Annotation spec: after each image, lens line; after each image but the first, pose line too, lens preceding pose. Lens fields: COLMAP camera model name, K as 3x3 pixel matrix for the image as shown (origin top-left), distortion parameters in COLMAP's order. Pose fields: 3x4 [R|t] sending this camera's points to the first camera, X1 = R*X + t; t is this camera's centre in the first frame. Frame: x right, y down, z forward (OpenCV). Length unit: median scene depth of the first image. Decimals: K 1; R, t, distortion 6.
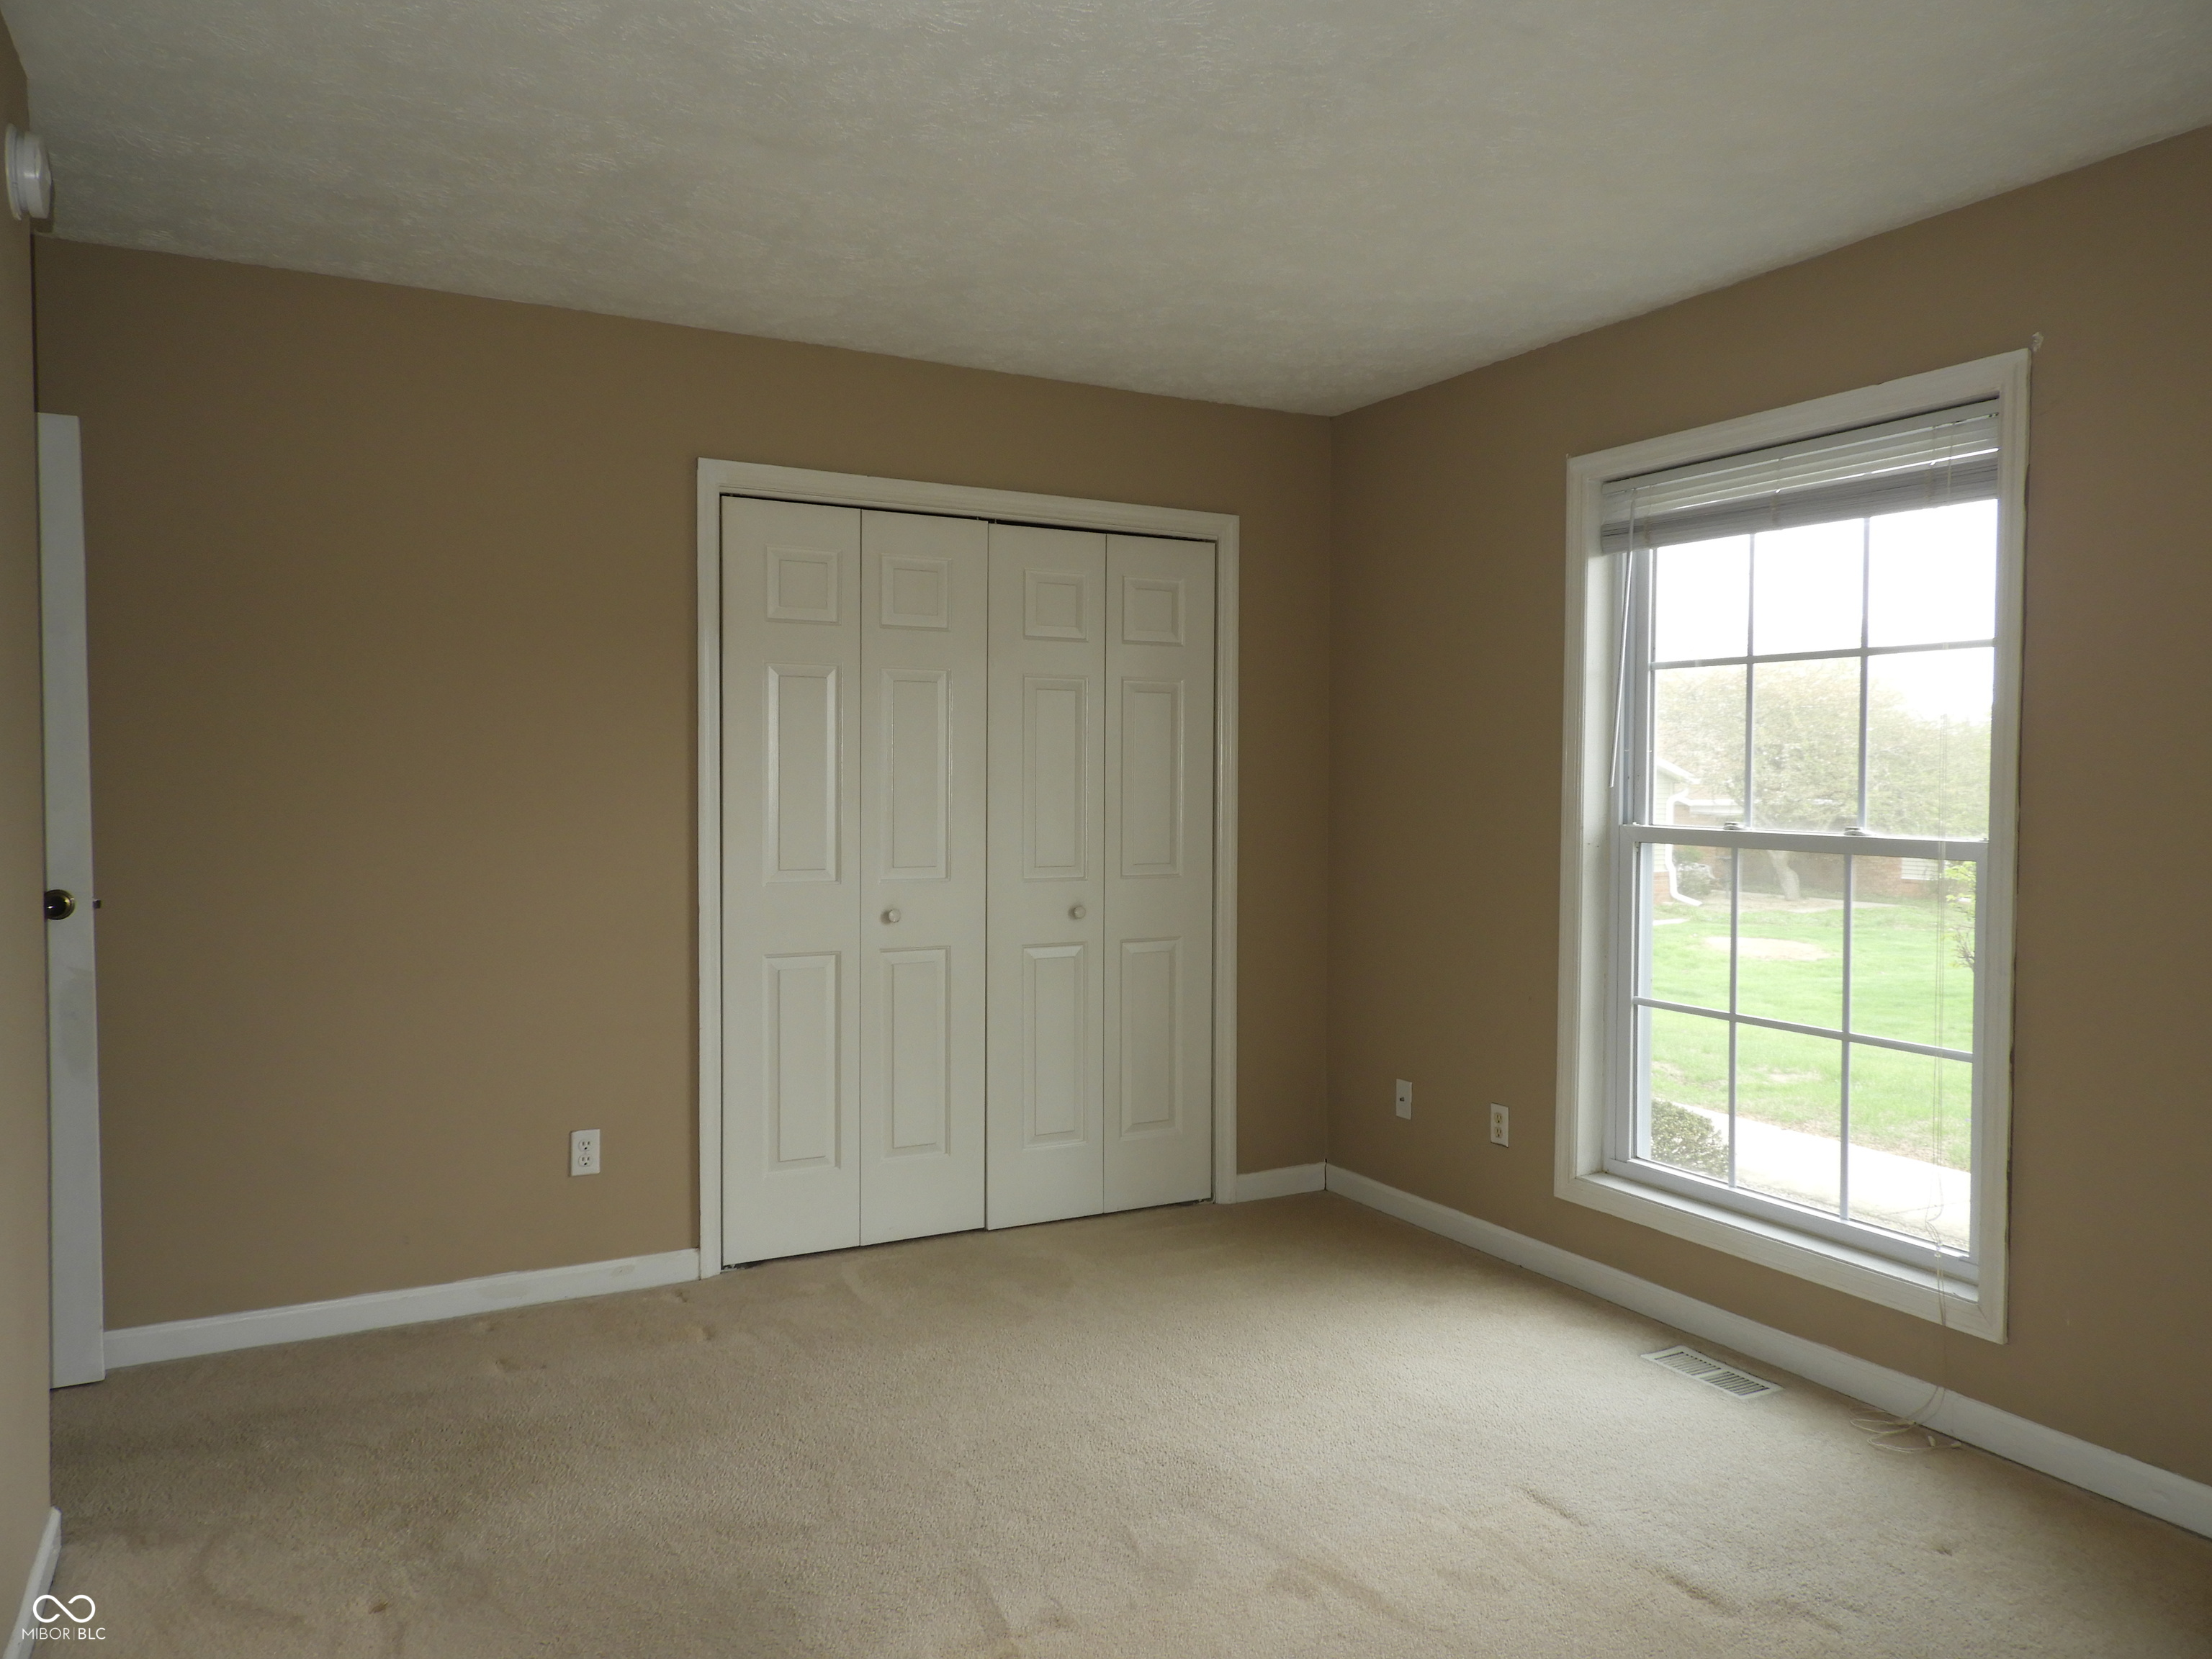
lens RADIAL K [[1577.8, 0, 1106.0], [0, 1577.8, 829.5], [0, 0, 1]] dist [0.027144, -0.001163]
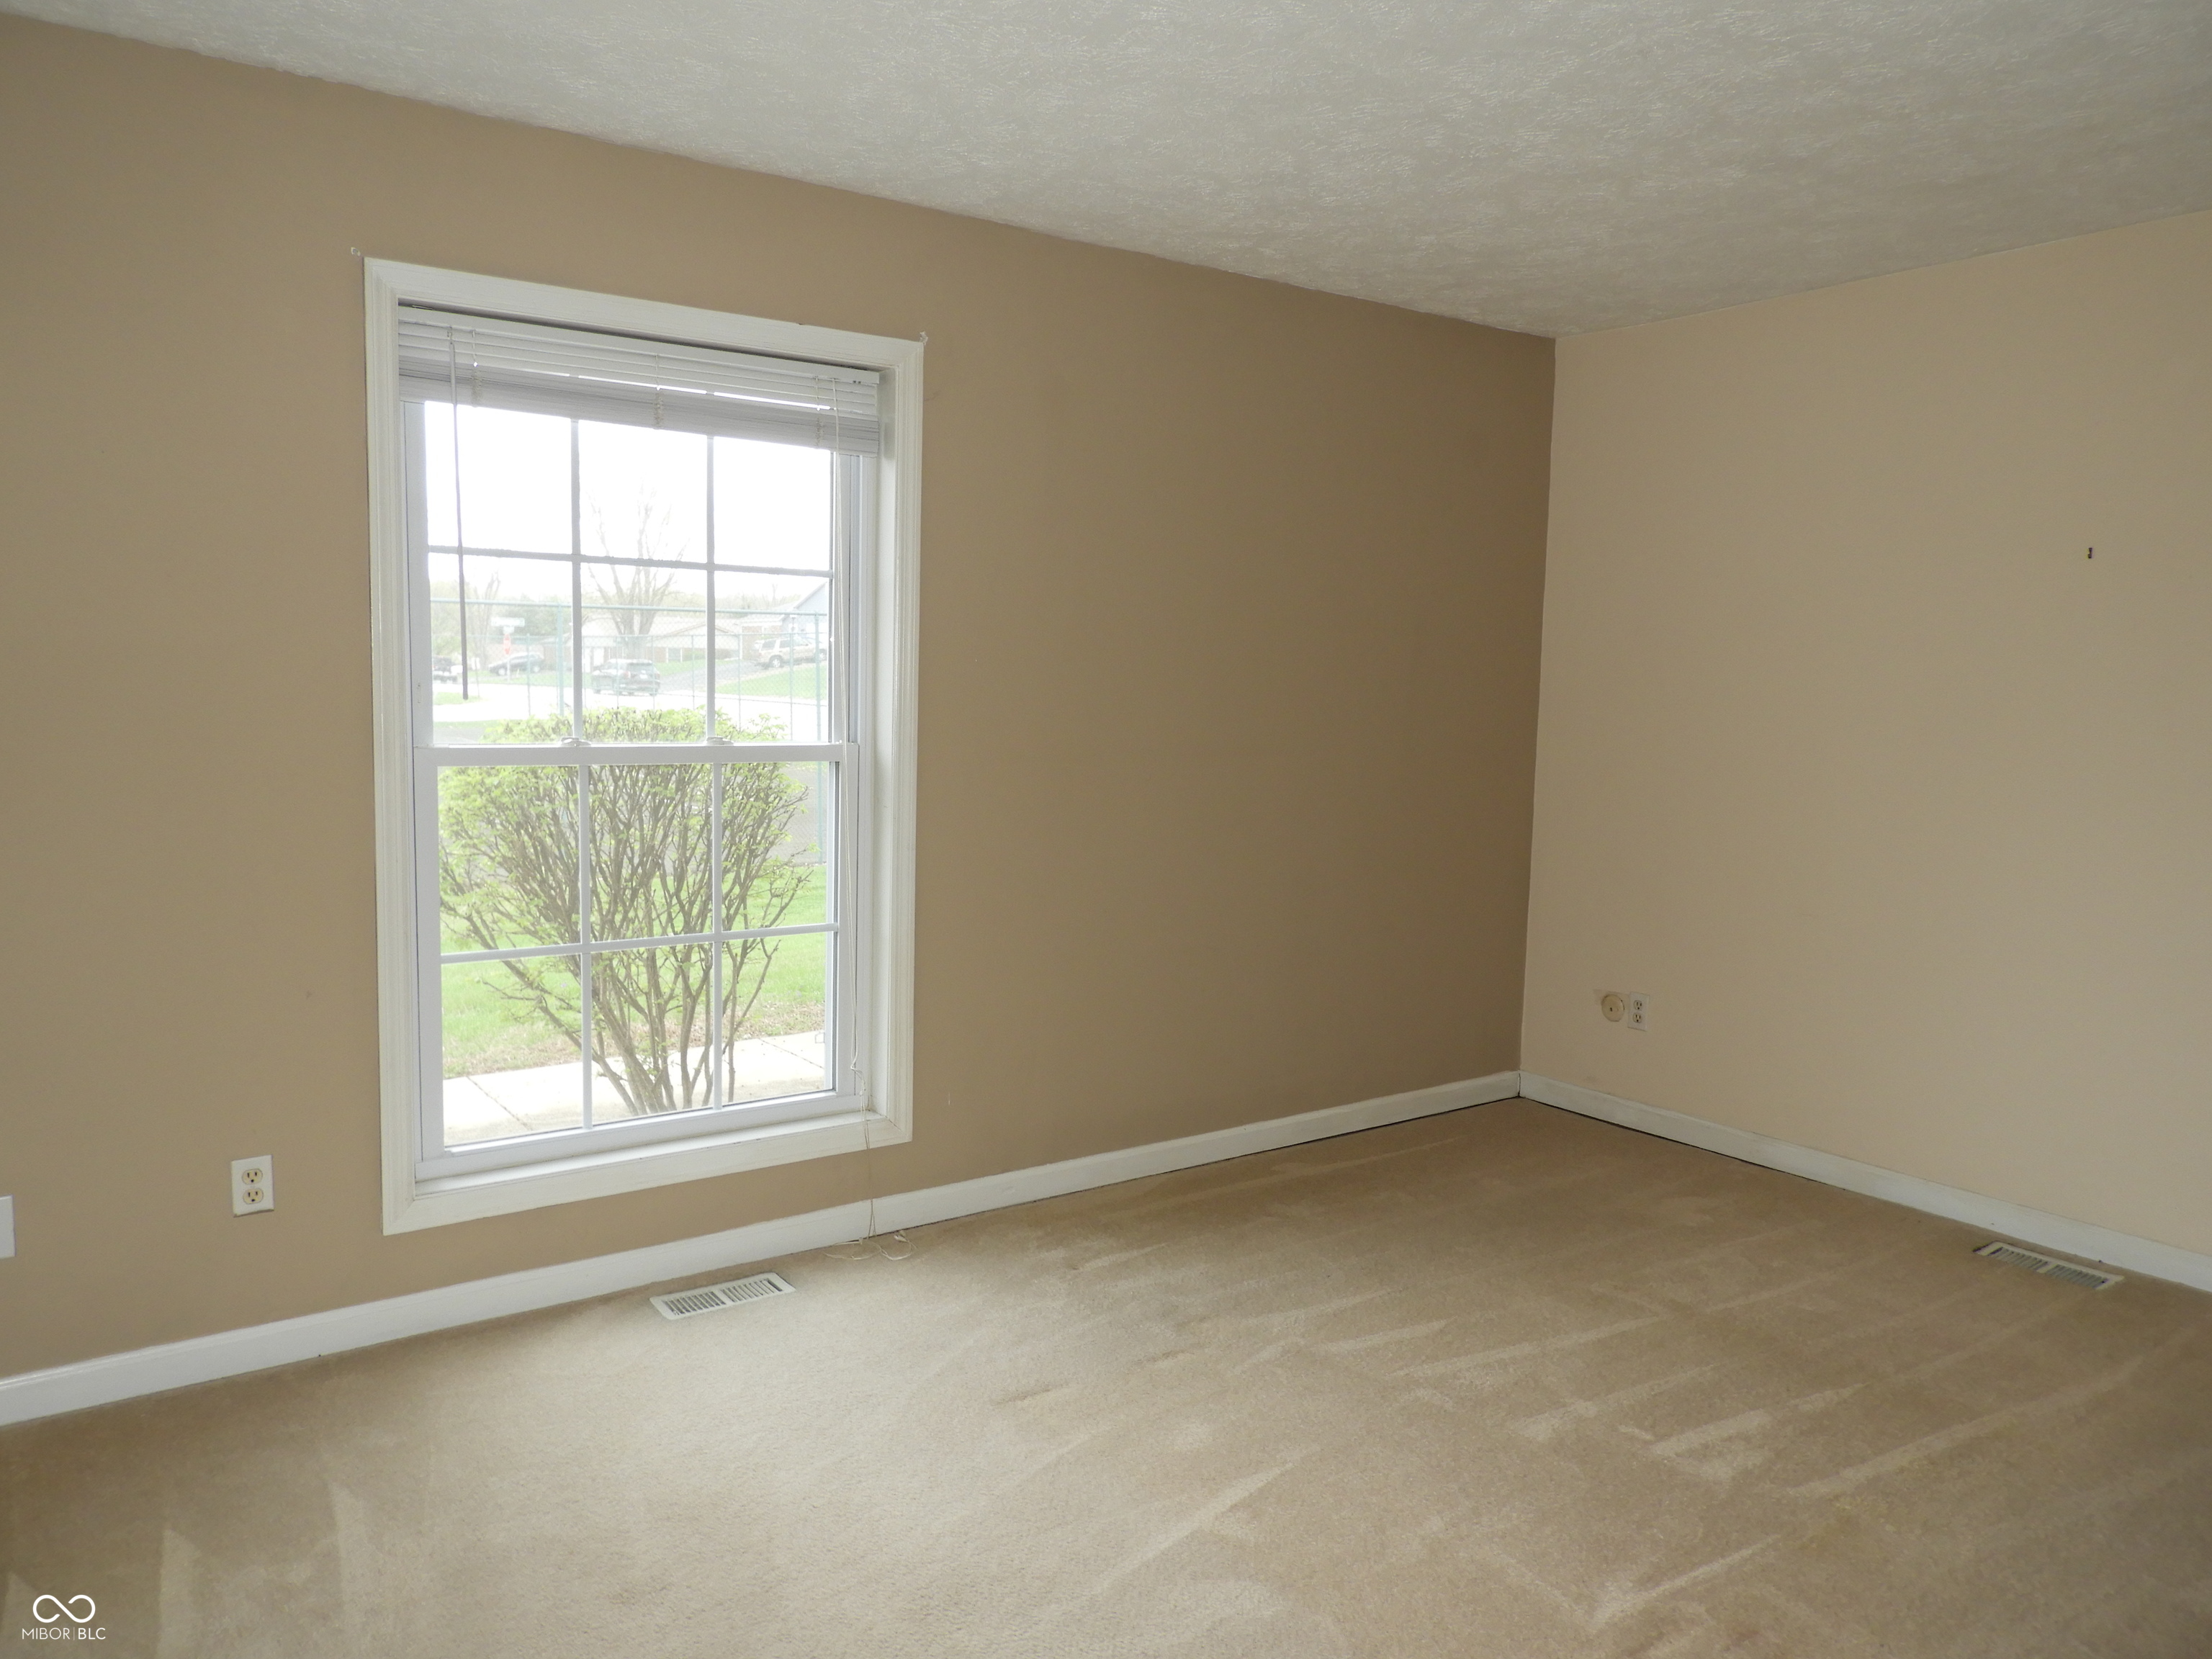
lens RADIAL K [[1577.8, 0, 1106.0], [0, 1577.8, 829.5], [0, 0, 1]] dist [0.027144, -0.001163]
pose [[-0.114498, -0.099877, 0.988390, -0.560080], [0.024306, 0.994354, 0.103295, -0.039455], [-0.993126, 0.035851, -0.111424, 0.820396]]
